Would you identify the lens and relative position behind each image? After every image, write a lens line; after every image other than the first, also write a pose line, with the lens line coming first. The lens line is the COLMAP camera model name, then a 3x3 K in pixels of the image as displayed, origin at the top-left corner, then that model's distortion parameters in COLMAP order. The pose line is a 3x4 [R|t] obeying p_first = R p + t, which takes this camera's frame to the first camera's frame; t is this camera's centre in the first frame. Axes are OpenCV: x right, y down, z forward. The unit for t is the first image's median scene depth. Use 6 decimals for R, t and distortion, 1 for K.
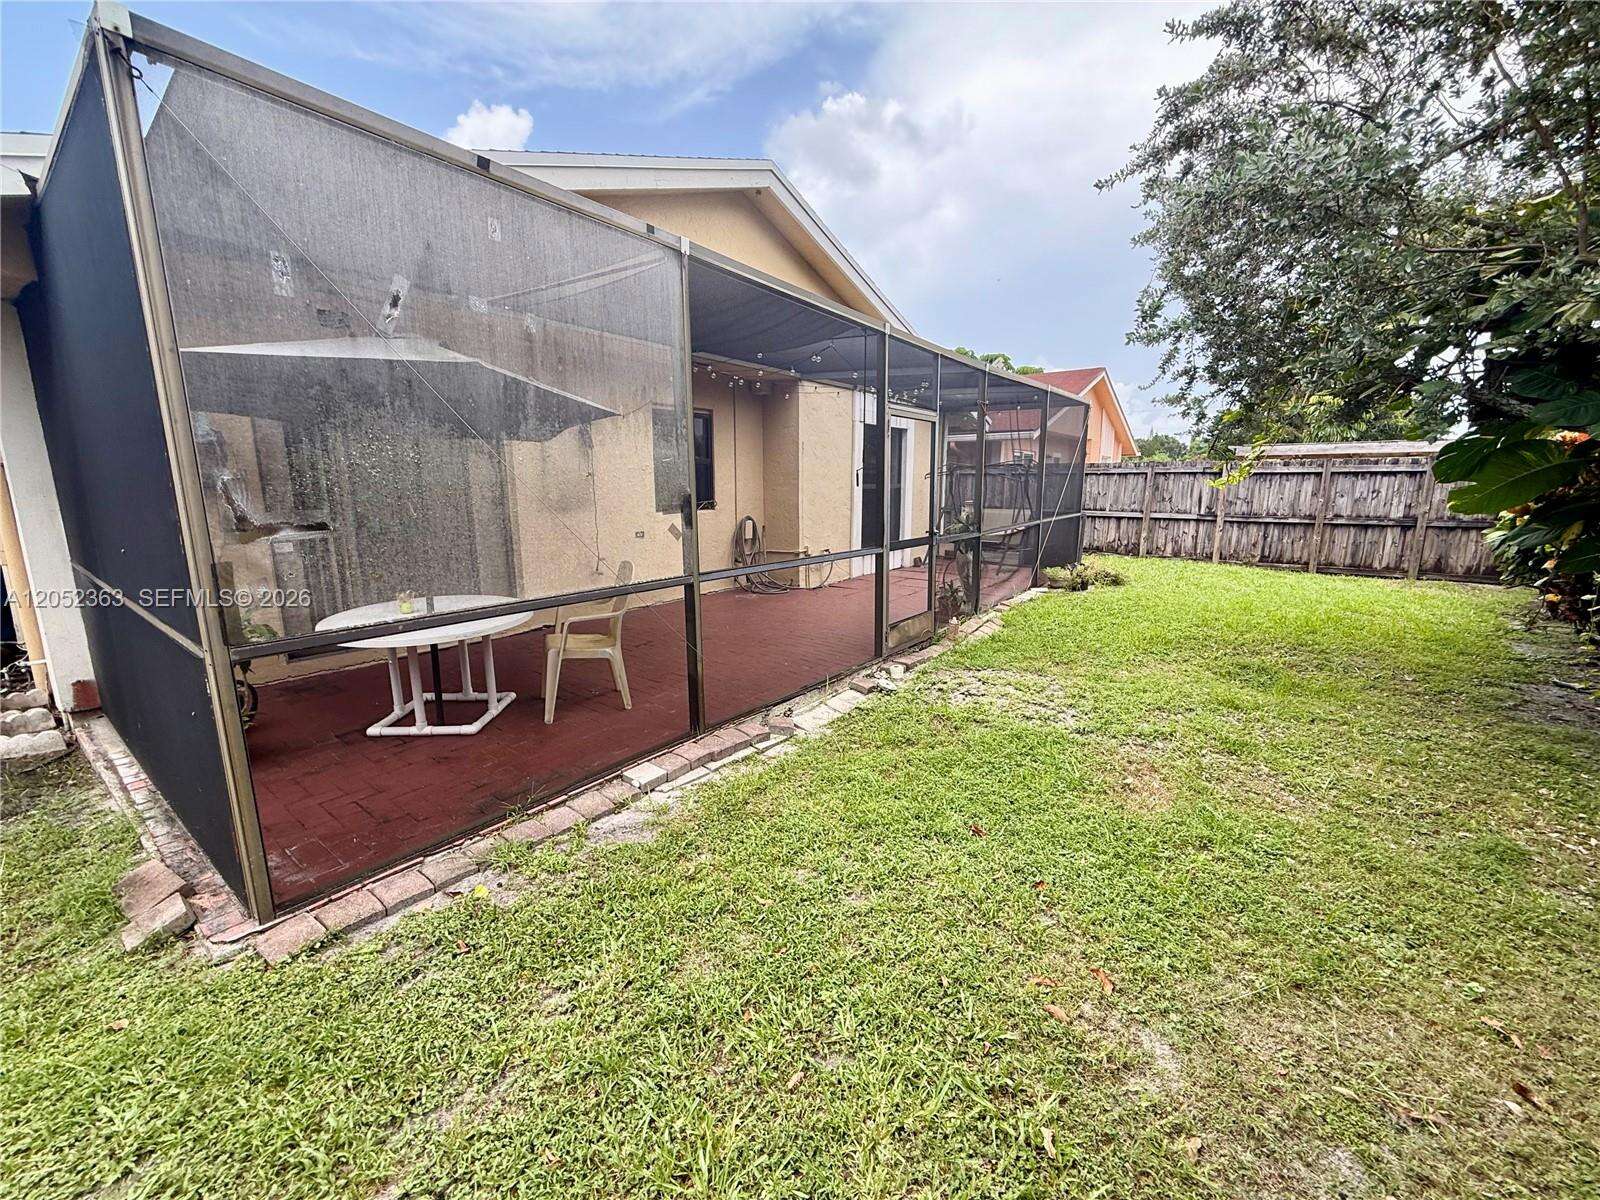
lens RADIAL K [[638.1, 0, 800.4], [0, 638.1, 599.3], [0, 0, 1]] dist [0.000691, 0.000062]
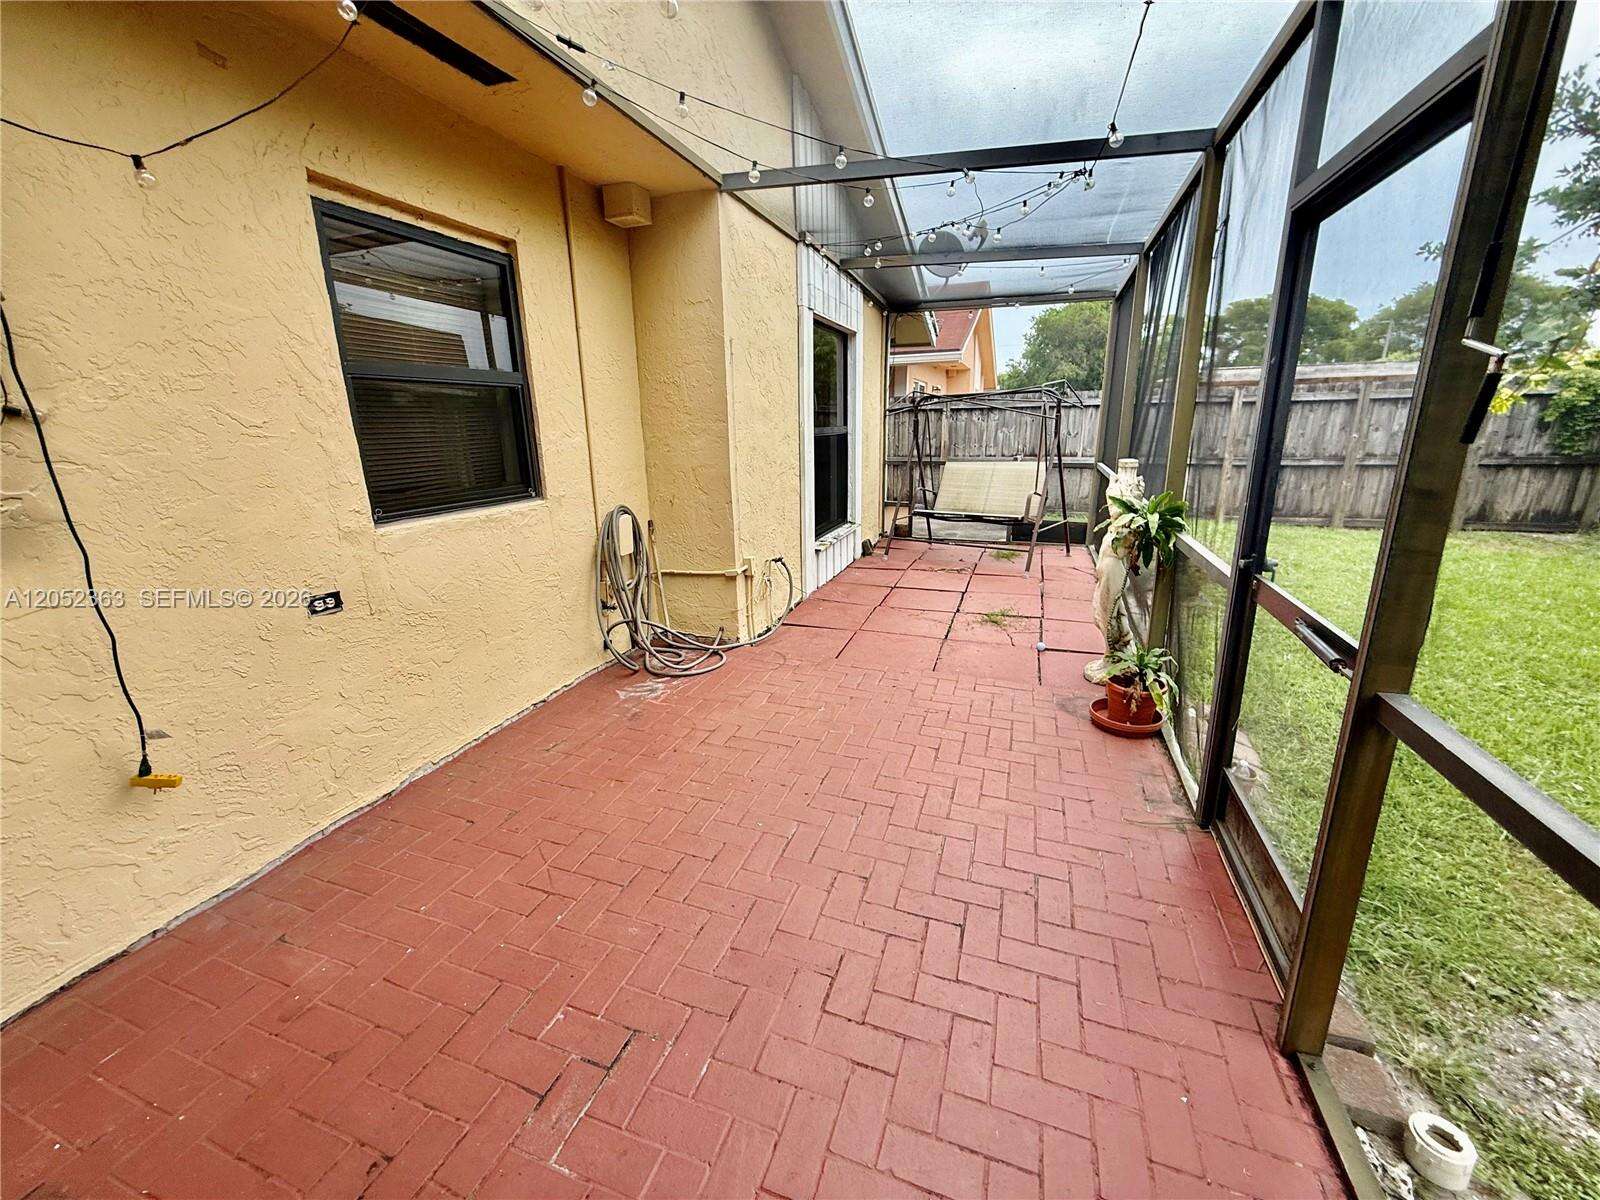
lens RADIAL K [[638.1, 0, 798.7], [0, 638.1, 593.3], [0, 0, 1]] dist [0.000691, 0.000062]
pose [[0.955667, -0.095581, 0.278504, -0.078994], [0.073272, 0.993291, 0.089464, -0.083478], [-0.285186, -0.065091, 0.956259, 0.433631]]
